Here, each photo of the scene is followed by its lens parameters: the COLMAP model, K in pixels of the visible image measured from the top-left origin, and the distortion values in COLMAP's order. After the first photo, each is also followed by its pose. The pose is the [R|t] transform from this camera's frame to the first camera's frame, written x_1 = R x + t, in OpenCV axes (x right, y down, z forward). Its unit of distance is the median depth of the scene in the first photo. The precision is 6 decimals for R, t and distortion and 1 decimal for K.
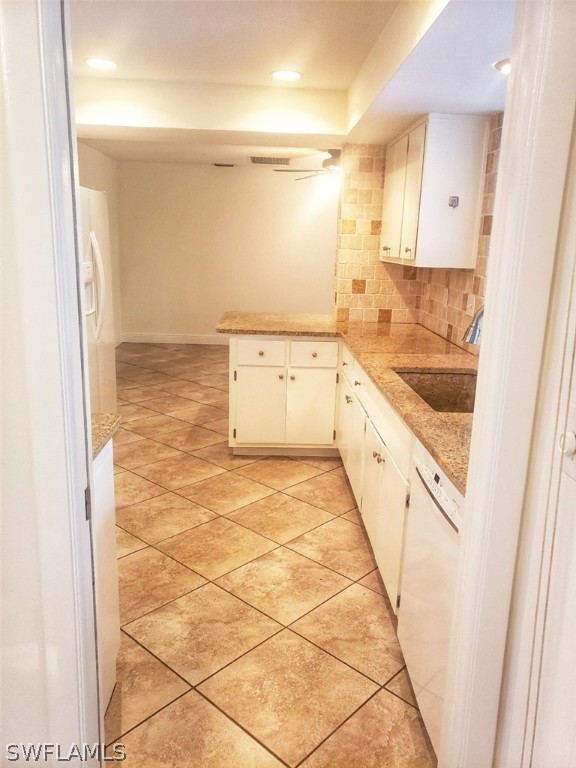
lens RADIAL K [[595.2, 0, 288.0], [0, 595.2, 384.0], [0, 0, 1]] dist [0.022980, -0.001650]
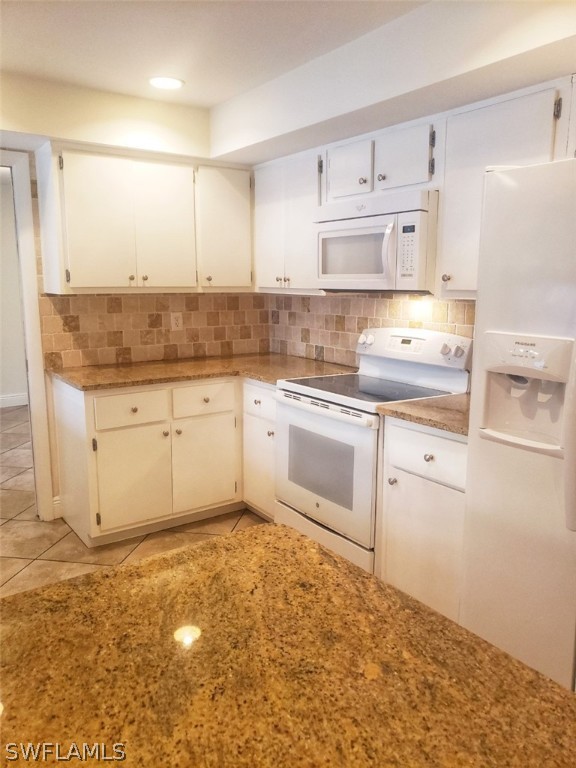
lens RADIAL K [[595.2, 0, 288.0], [0, 595.2, 384.0], [0, 0, 1]] dist [0.022980, -0.001650]
pose [[-0.836477, 0.055978, -0.545136, 0.074676], [-0.159534, 0.926807, 0.339966, -0.354160], [0.524267, 0.371341, -0.766322, 1.517579]]
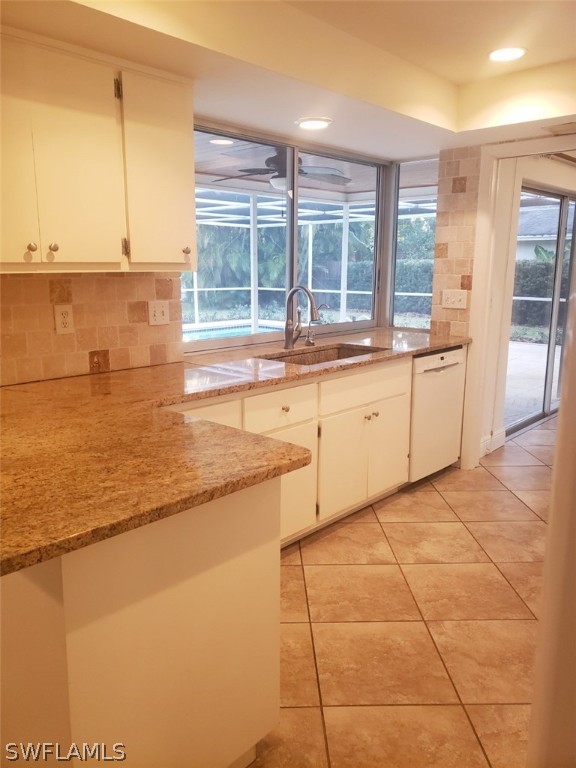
lens RADIAL K [[595.2, 0, 288.0], [0, 595.2, 384.0], [0, 0, 1]] dist [0.022980, -0.001650]
pose [[-0.711812, -0.180194, 0.678862, -0.457091], [0.131103, 0.915457, 0.380461, -0.361830], [-0.690025, 0.359818, -0.628009, 1.532986]]
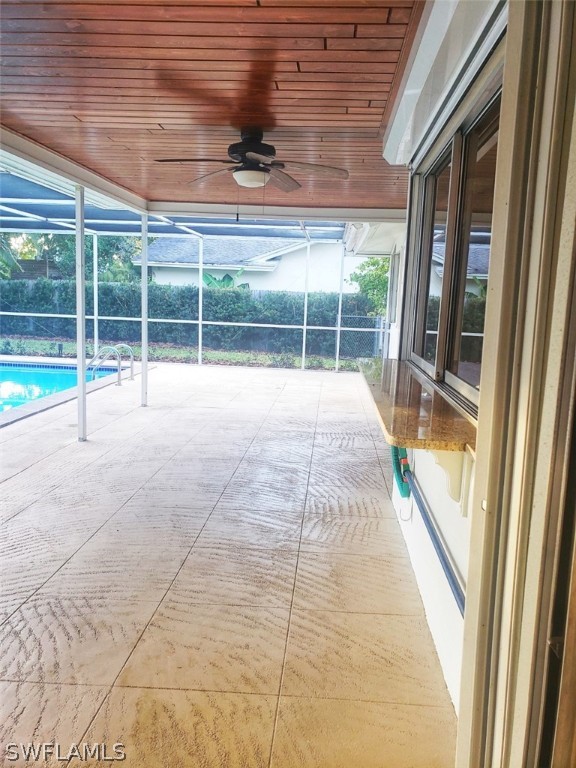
lens RADIAL K [[595.2, 0, 288.0], [0, 595.2, 384.0], [0, 0, 1]] dist [0.022980, -0.001650]
pose [[-0.990461, -0.094651, 0.100141, 0.655744], [-0.050603, 0.925819, 0.374565, -0.316387], [-0.128166, 0.365925, -0.921777, 1.604709]]
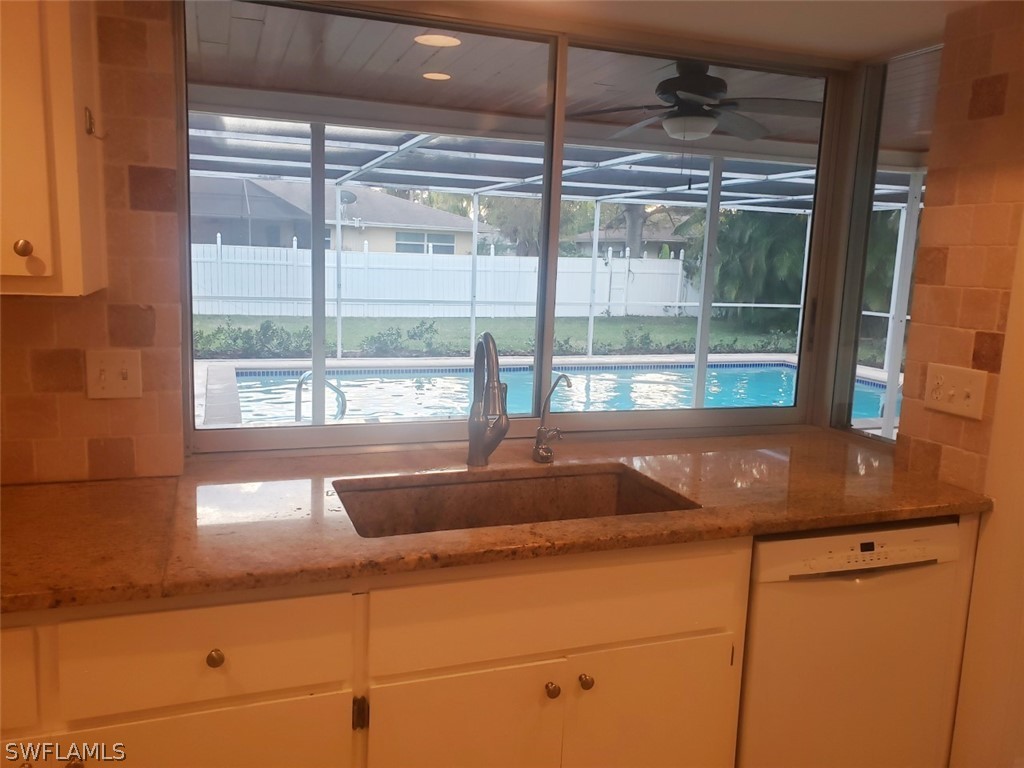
lens RADIAL K [[789.2, 0, 508.3], [0, 789.2, 375.4], [0, 0, 1]] dist [0.005716, 0.011123]
pose [[-0.294754, -0.196766, 0.935095, -0.309823], [0.172768, 0.951470, 0.254670, -0.236003], [-0.939825, 0.236620, -0.246455, 0.916438]]
